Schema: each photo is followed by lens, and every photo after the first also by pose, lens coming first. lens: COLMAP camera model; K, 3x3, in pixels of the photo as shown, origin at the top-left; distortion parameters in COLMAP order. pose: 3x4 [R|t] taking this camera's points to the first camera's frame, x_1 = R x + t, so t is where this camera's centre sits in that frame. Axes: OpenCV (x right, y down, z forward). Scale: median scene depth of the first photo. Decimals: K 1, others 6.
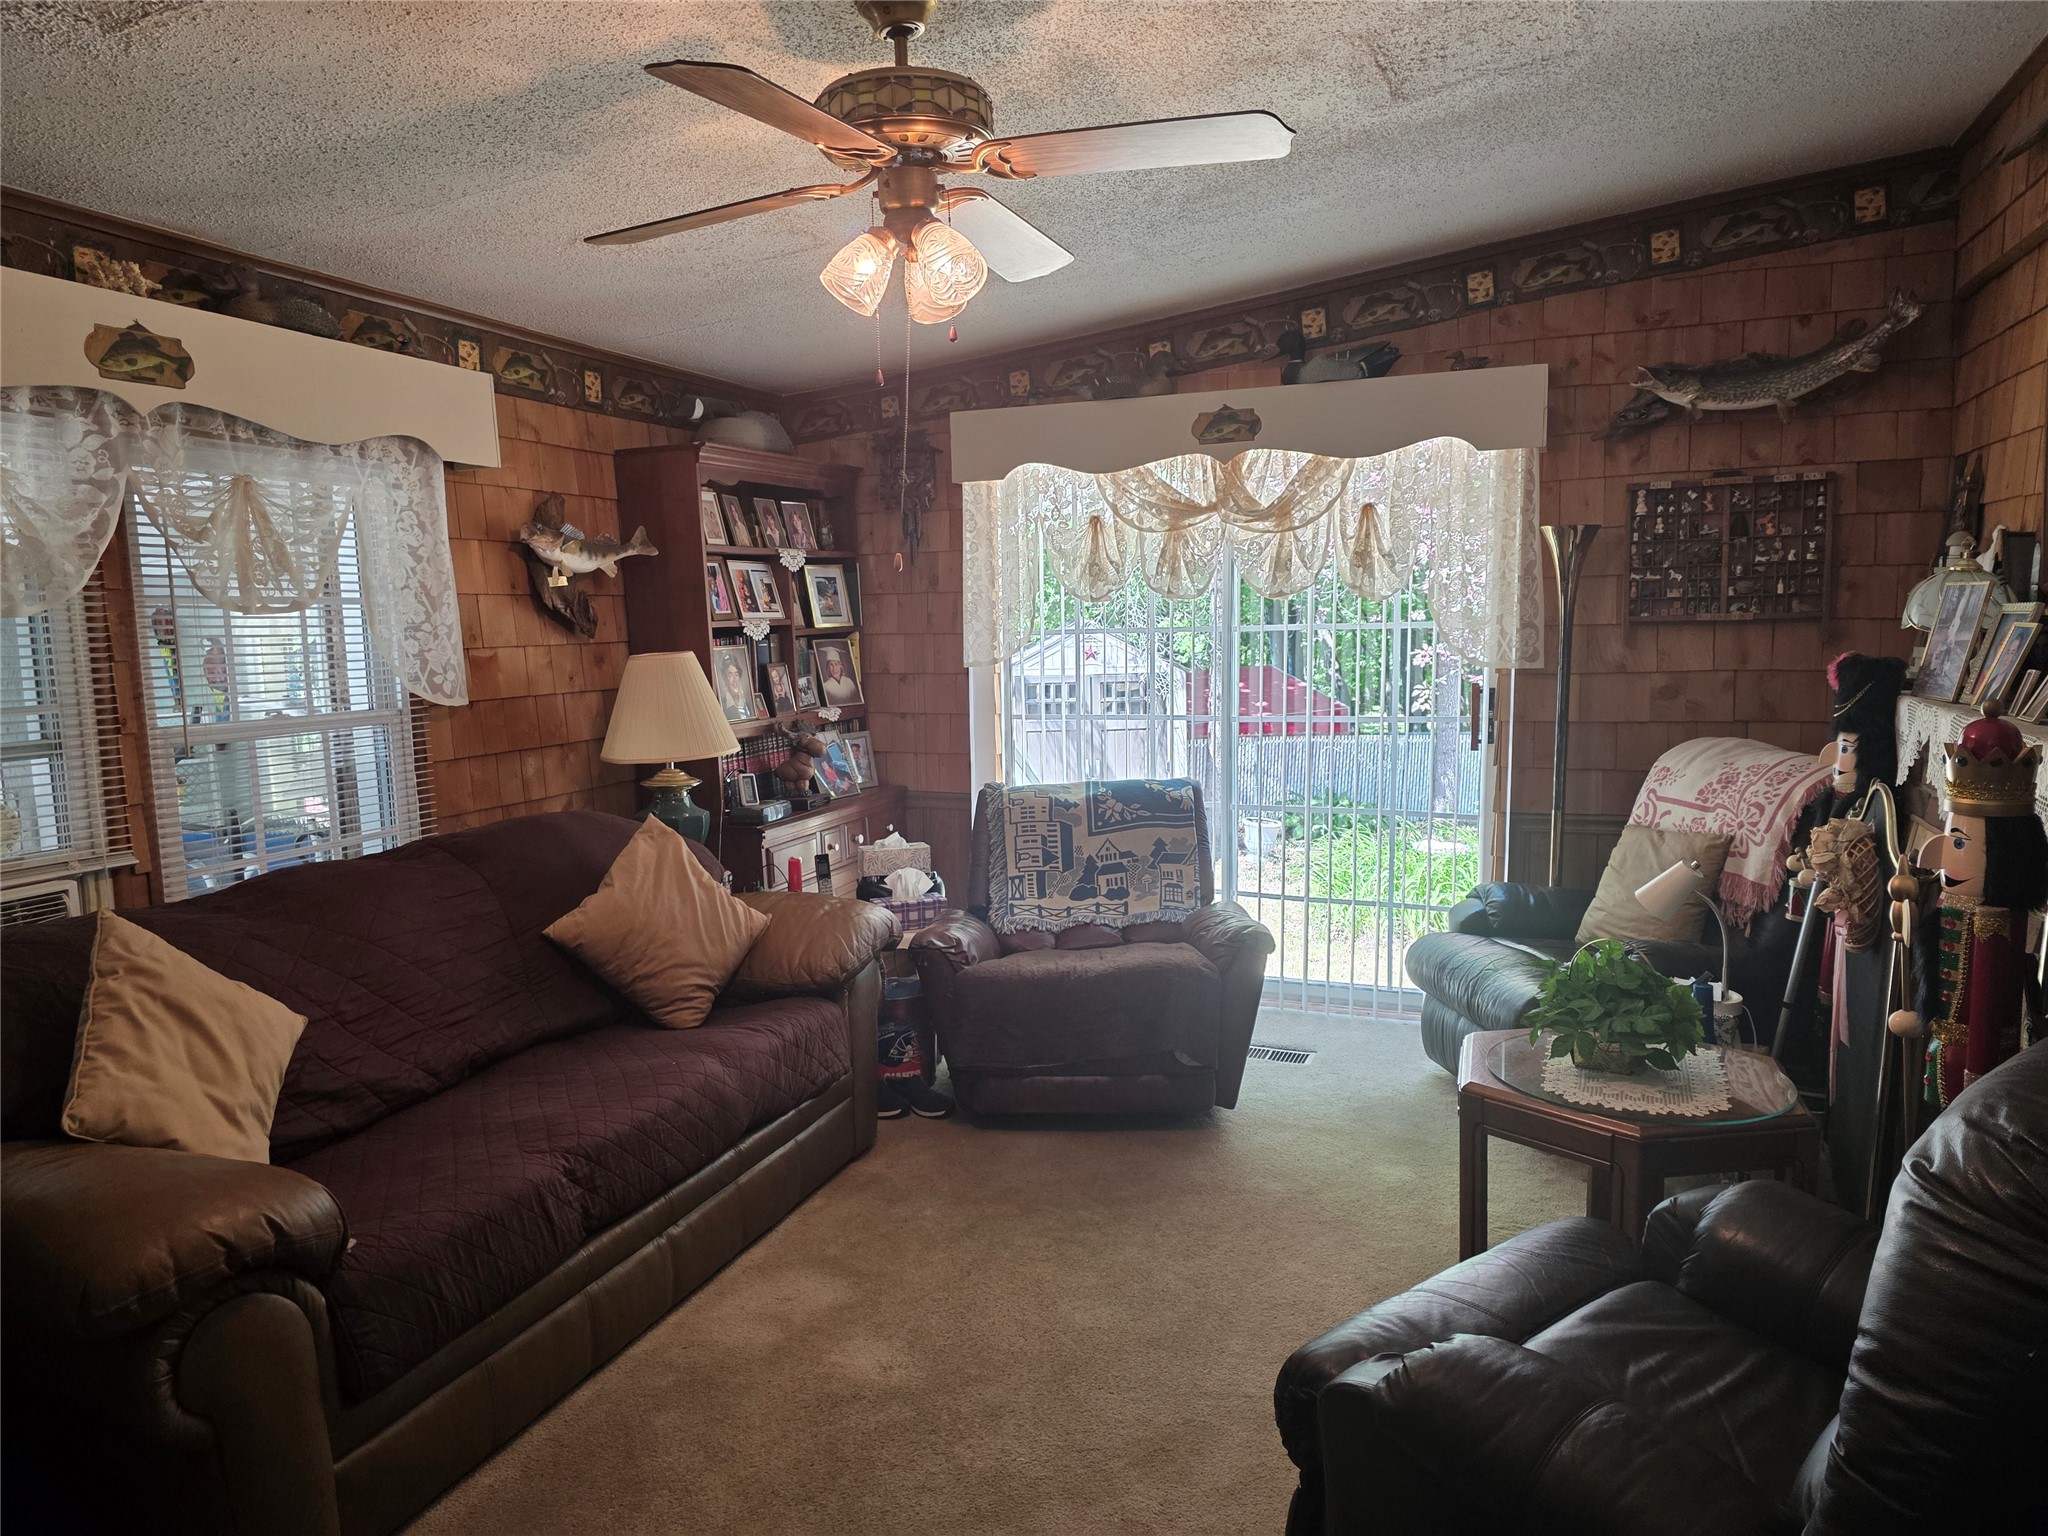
lens RADIAL K [[1358.3, 0, 1026.4], [0, 1358.3, 796.0], [0, 0, 1]] dist [0.002130, -0.000531]
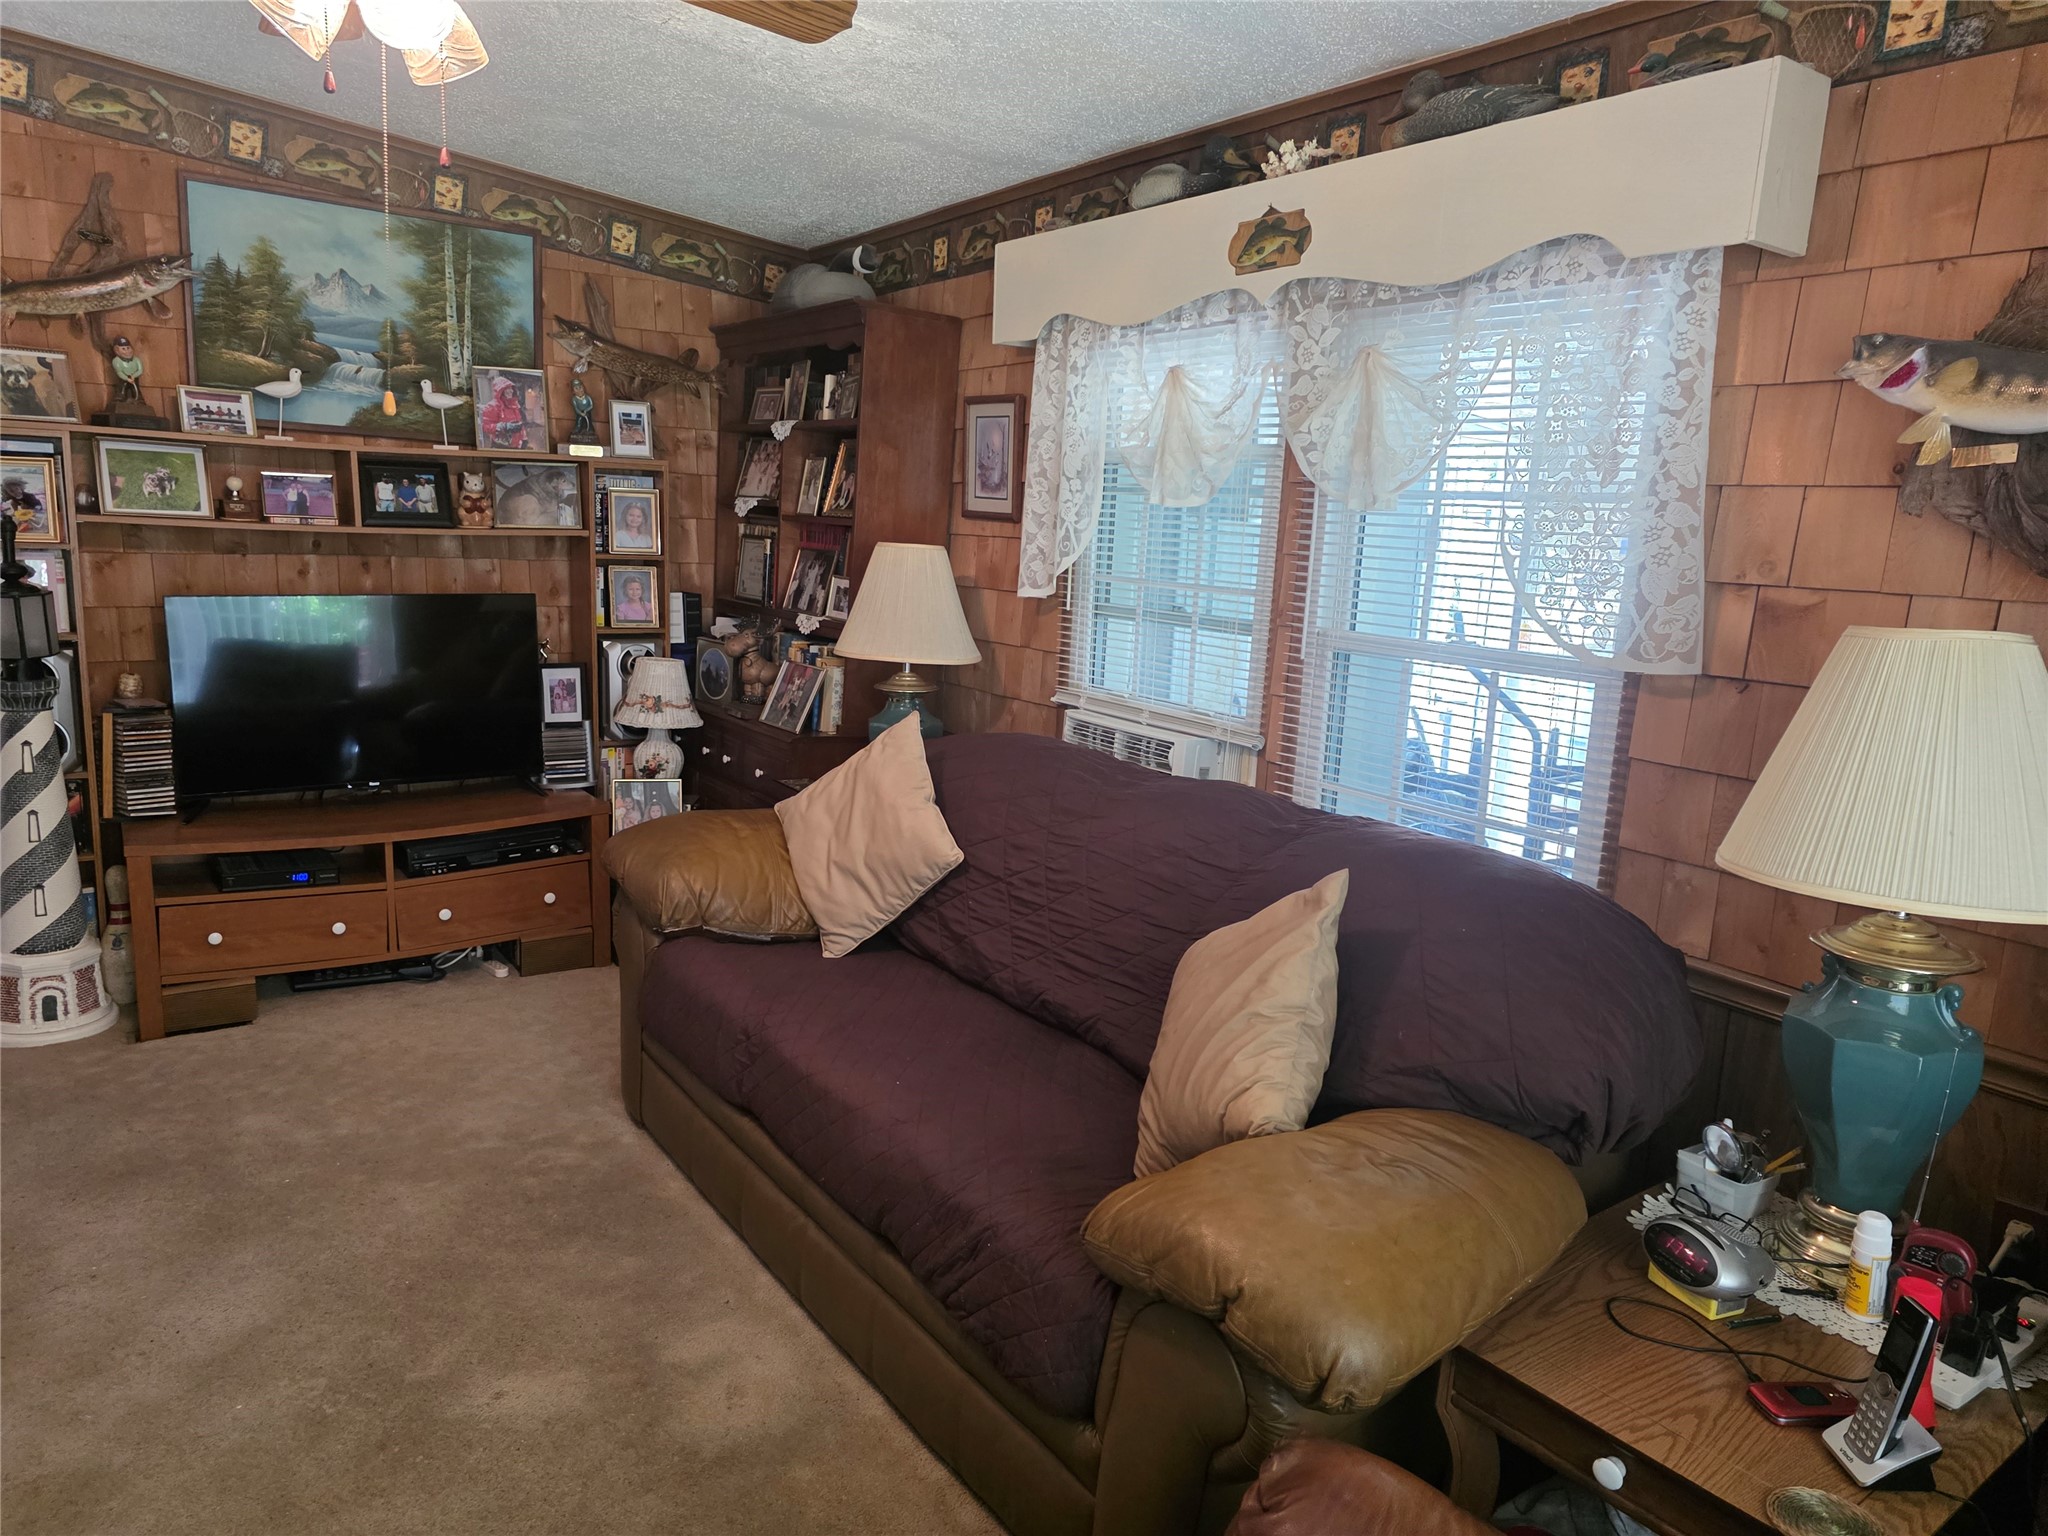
lens RADIAL K [[1358.3, 0, 1026.4], [0, 1358.3, 796.0], [0, 0, 1]] dist [0.002130, -0.000531]
pose [[-0.569432, 0.135322, -0.810824, 0.303820], [-0.161800, 0.948612, 0.271948, -0.176854], [0.805958, 0.286047, -0.518275, 1.458301]]
